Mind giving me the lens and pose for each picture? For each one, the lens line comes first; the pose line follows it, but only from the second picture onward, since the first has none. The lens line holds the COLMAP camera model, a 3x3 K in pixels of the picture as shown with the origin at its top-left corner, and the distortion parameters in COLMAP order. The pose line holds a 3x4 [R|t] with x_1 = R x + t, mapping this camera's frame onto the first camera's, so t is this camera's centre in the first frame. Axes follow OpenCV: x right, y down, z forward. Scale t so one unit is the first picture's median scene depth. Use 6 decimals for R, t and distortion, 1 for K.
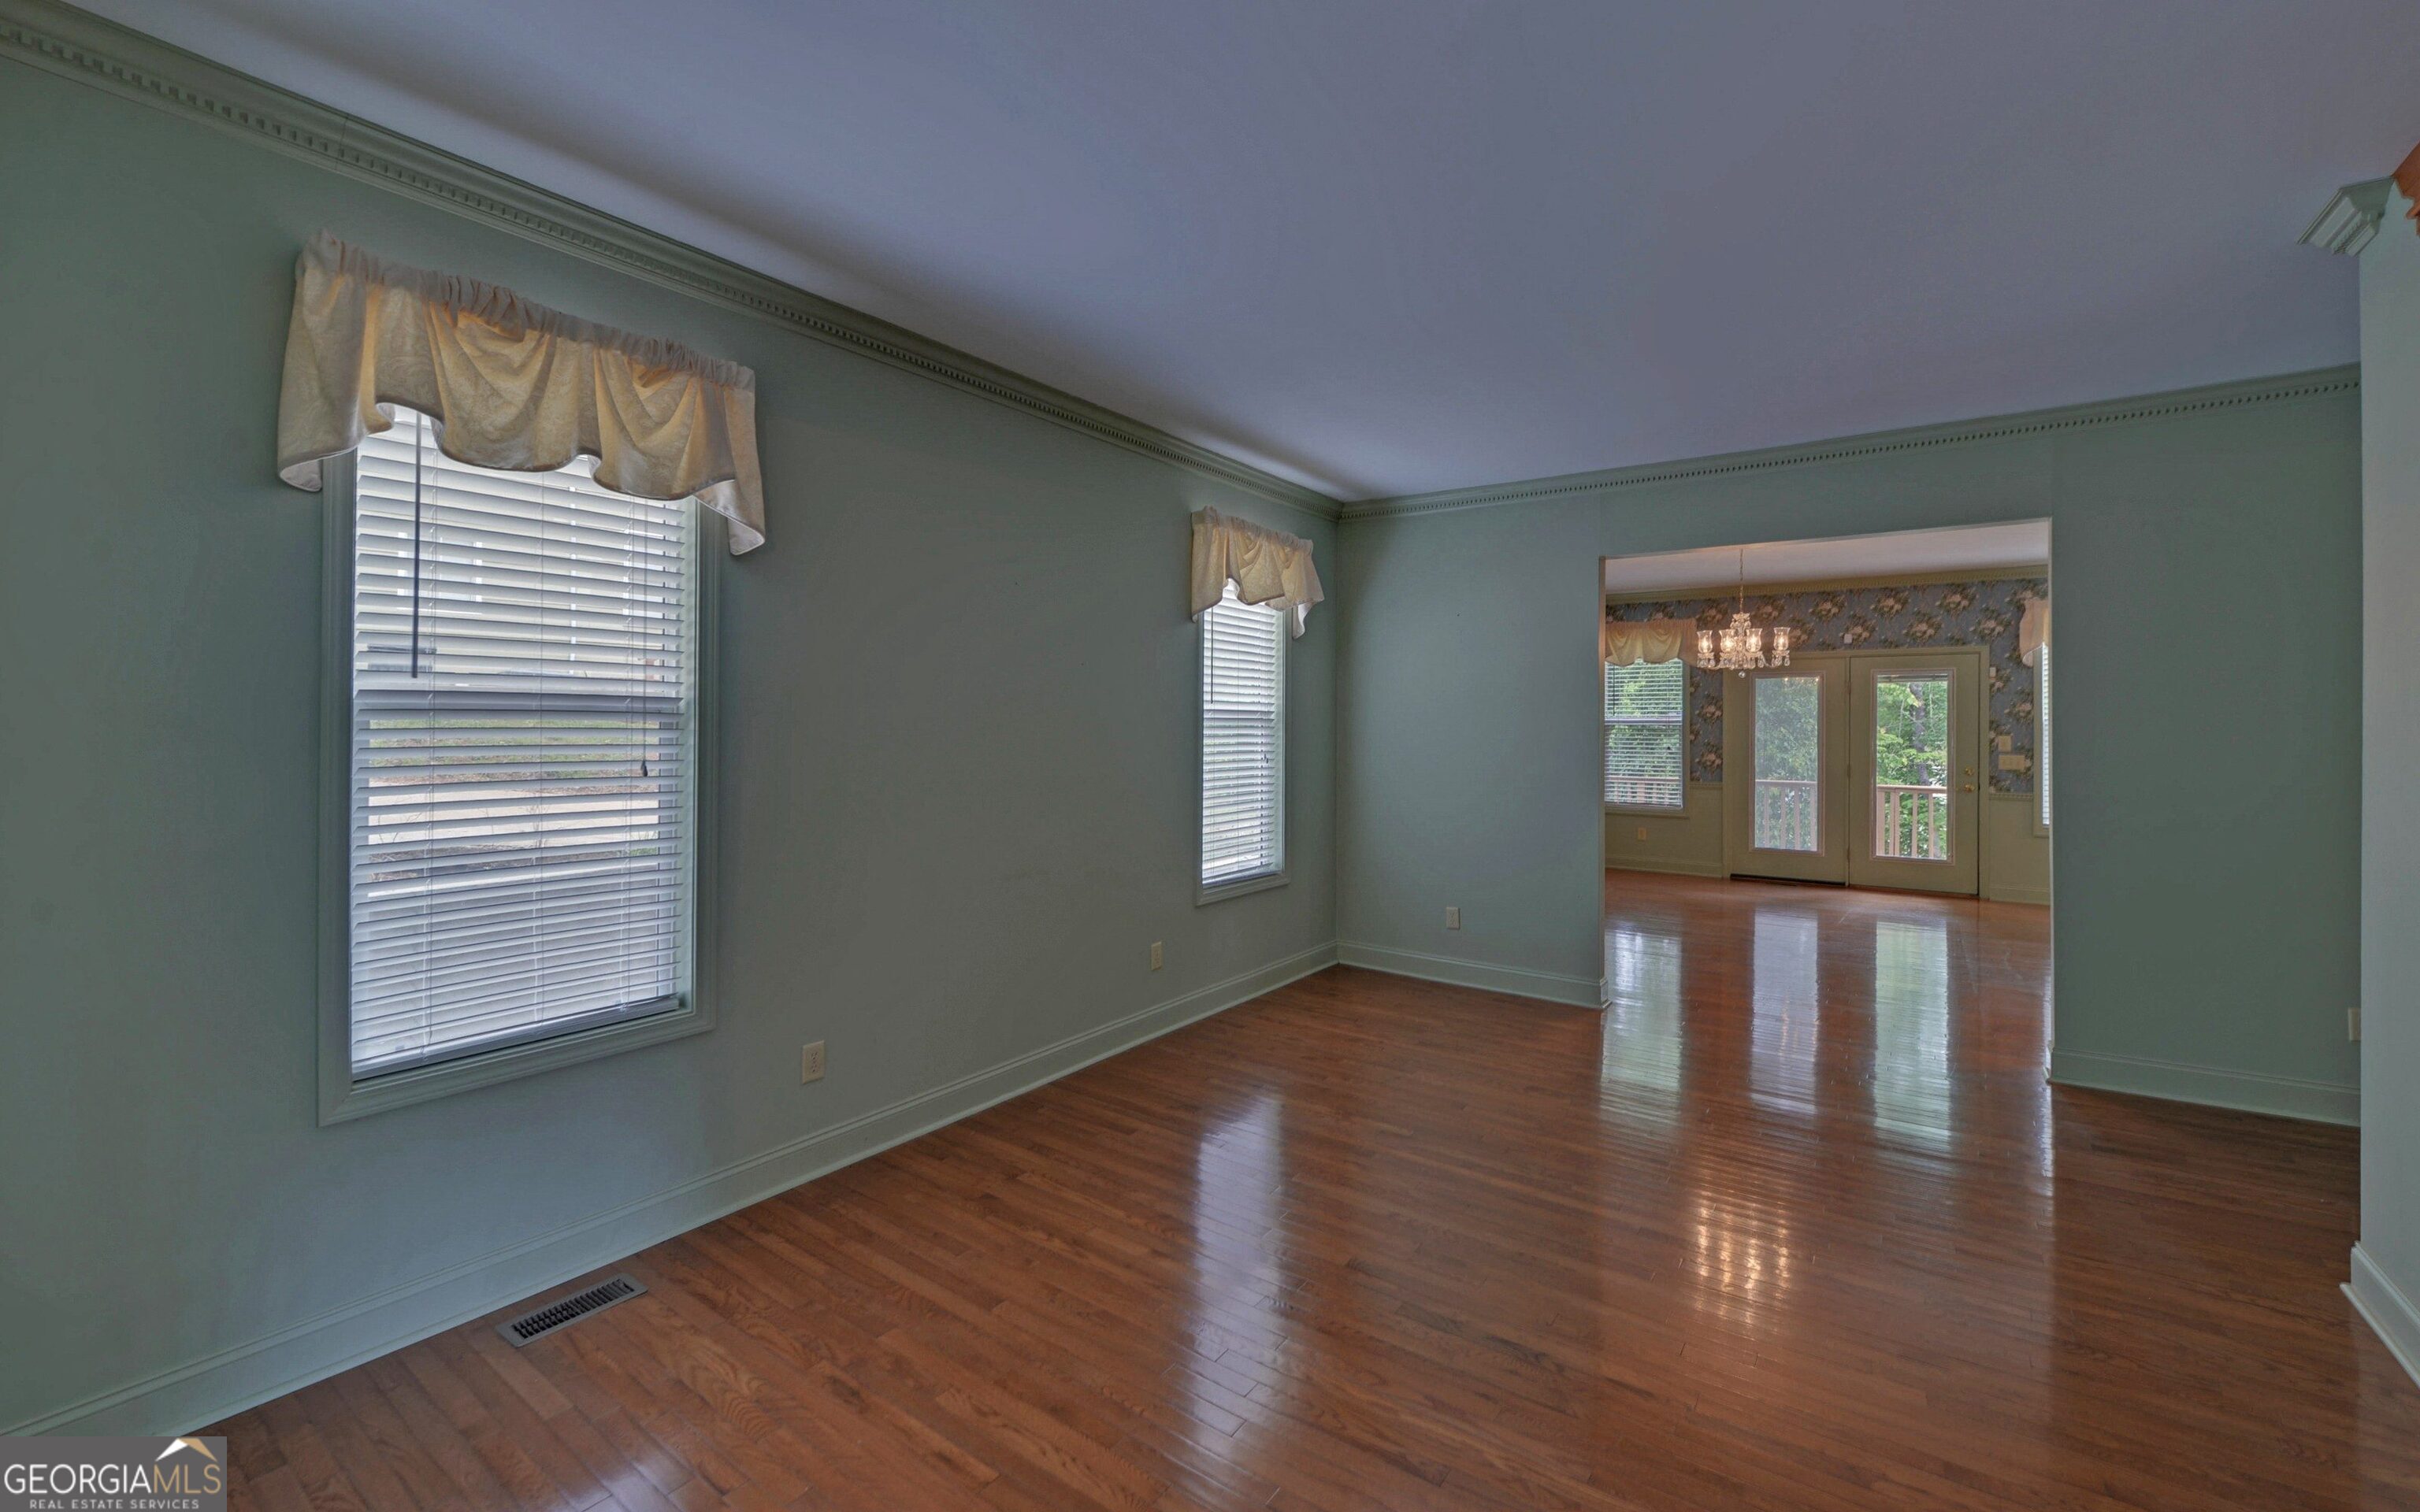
lens RADIAL K [[984.1, 0, 1224.9], [0, 984.1, 709.1], [0, 0, 1]] dist [-0.010765, -0.000874]
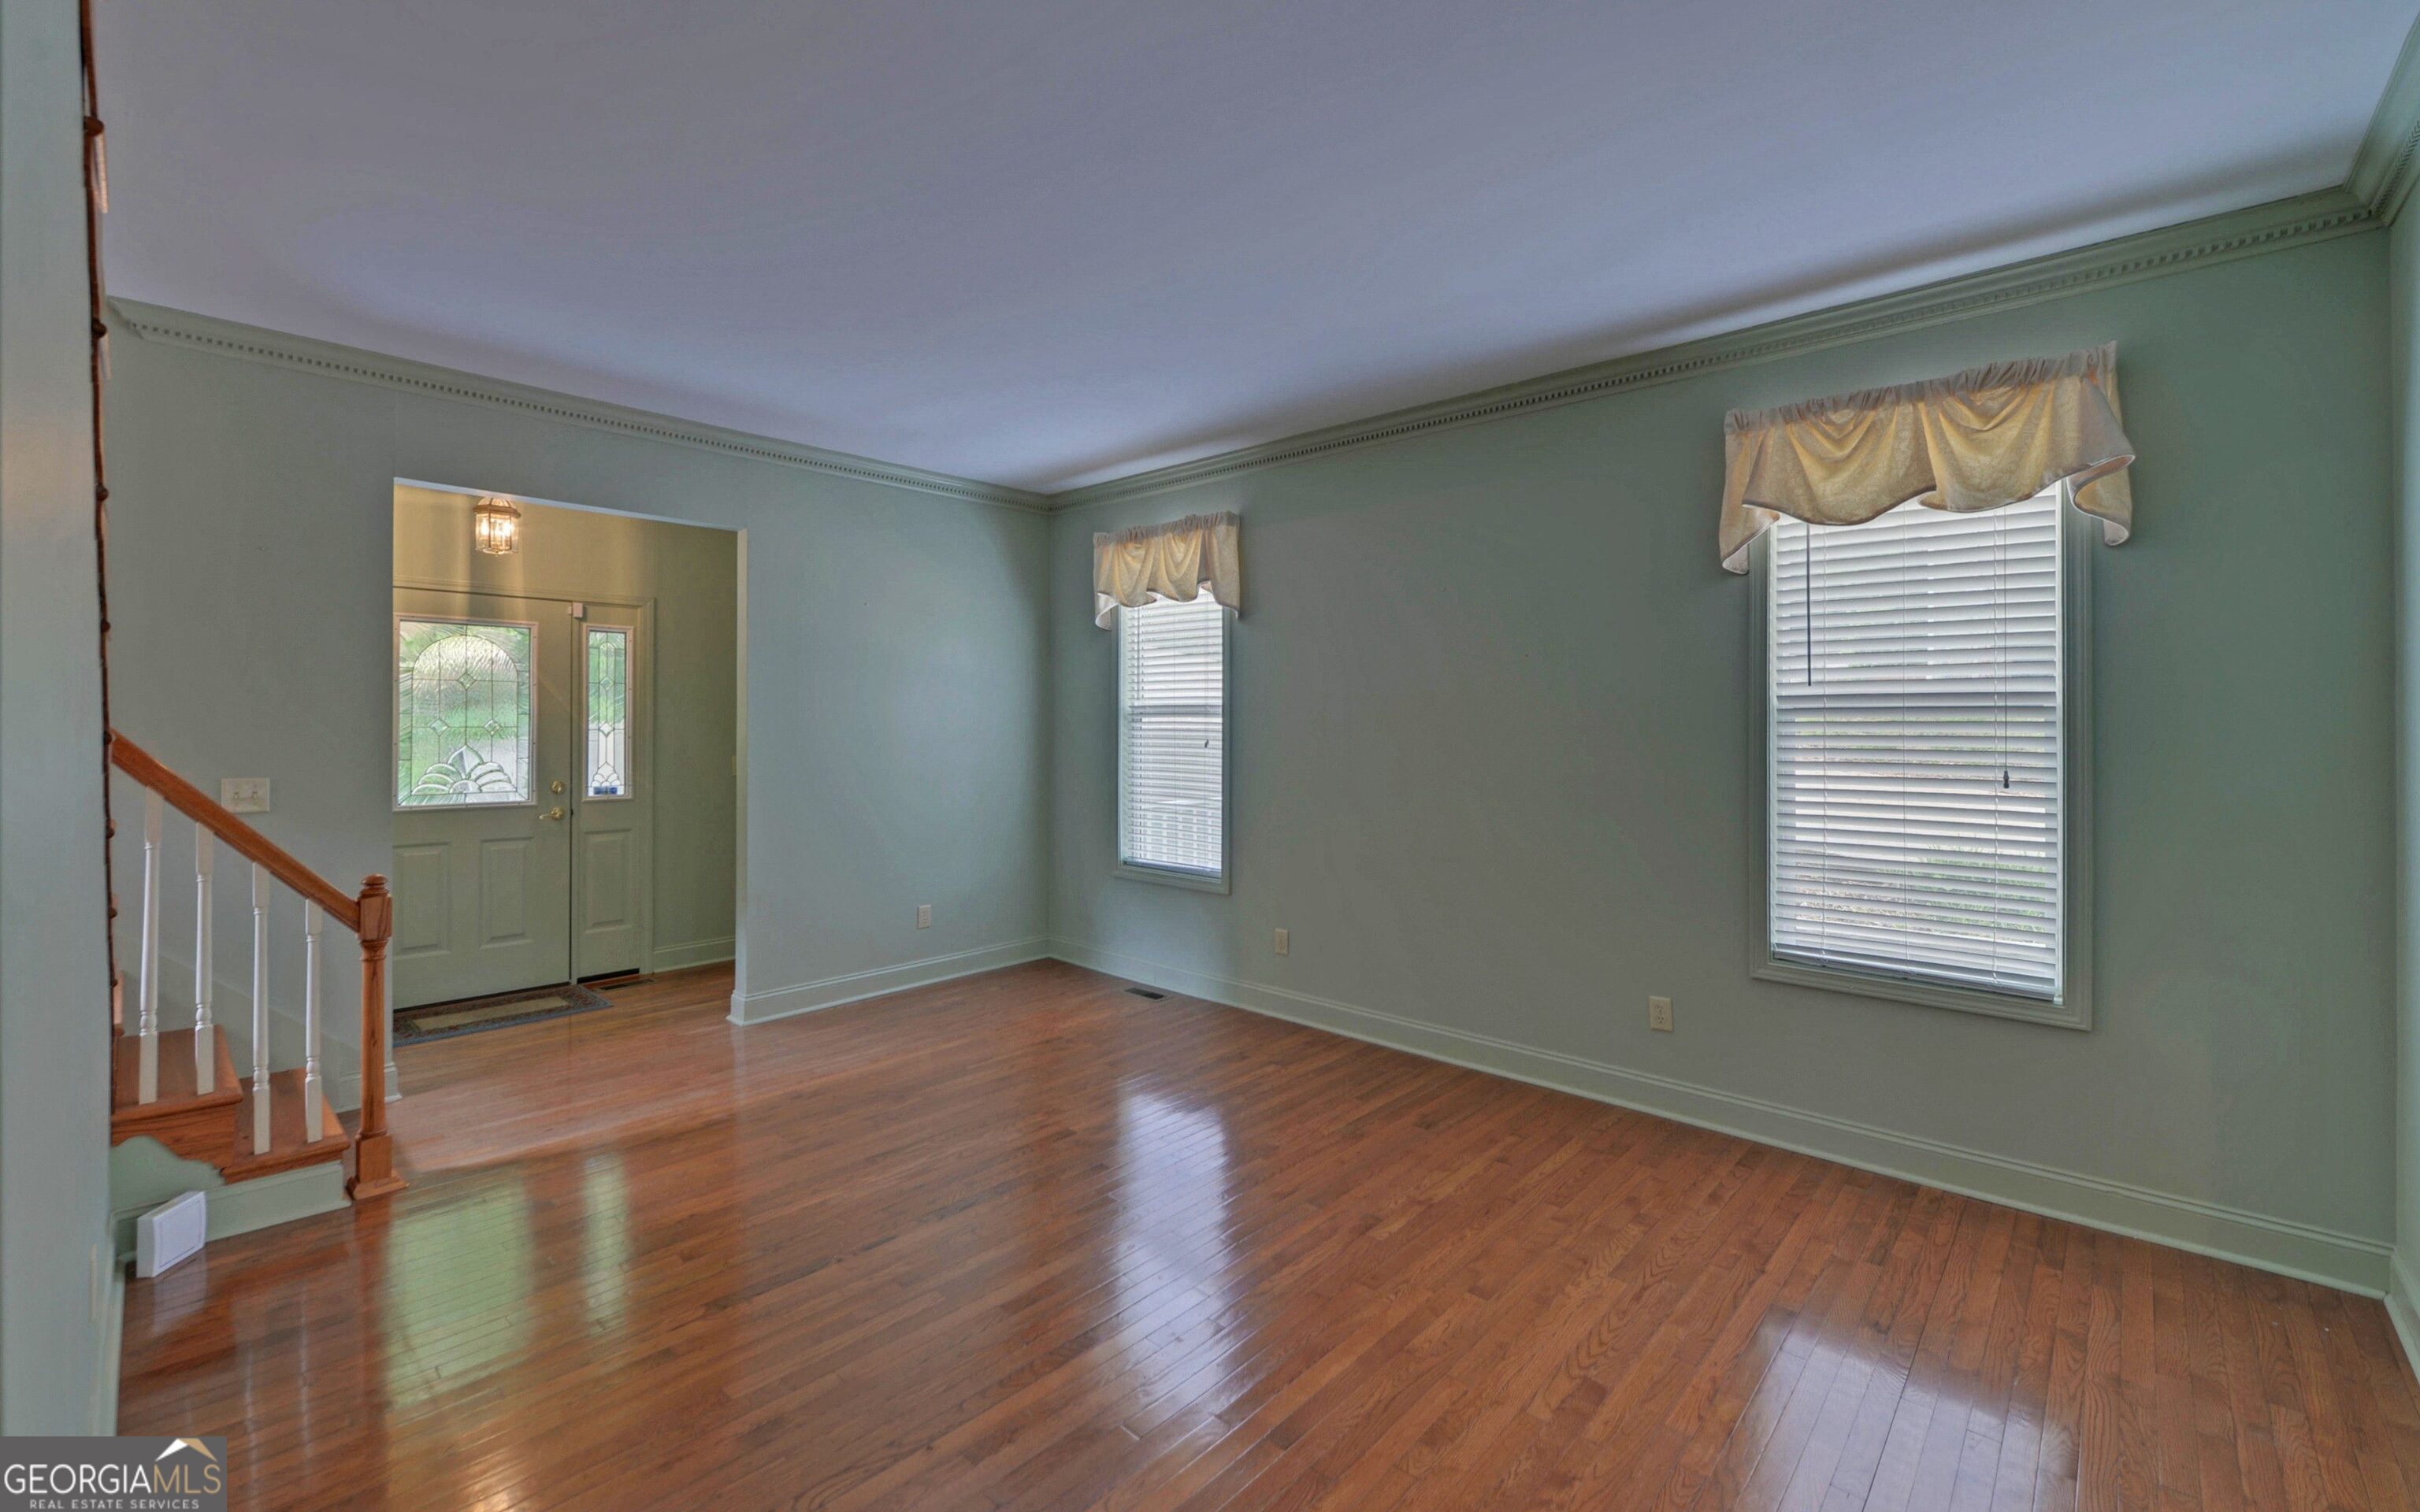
lens RADIAL K [[984.1, 0, 1198.4], [0, 984.1, 709.6], [0, 0, 1]] dist [-0.010765, -0.000874]
pose [[-0.146300, -0.016807, -0.989098, 0.943122], [0.015890, 0.999687, -0.019338, 0.023535], [0.989113, -0.018546, -0.145987, 0.936940]]
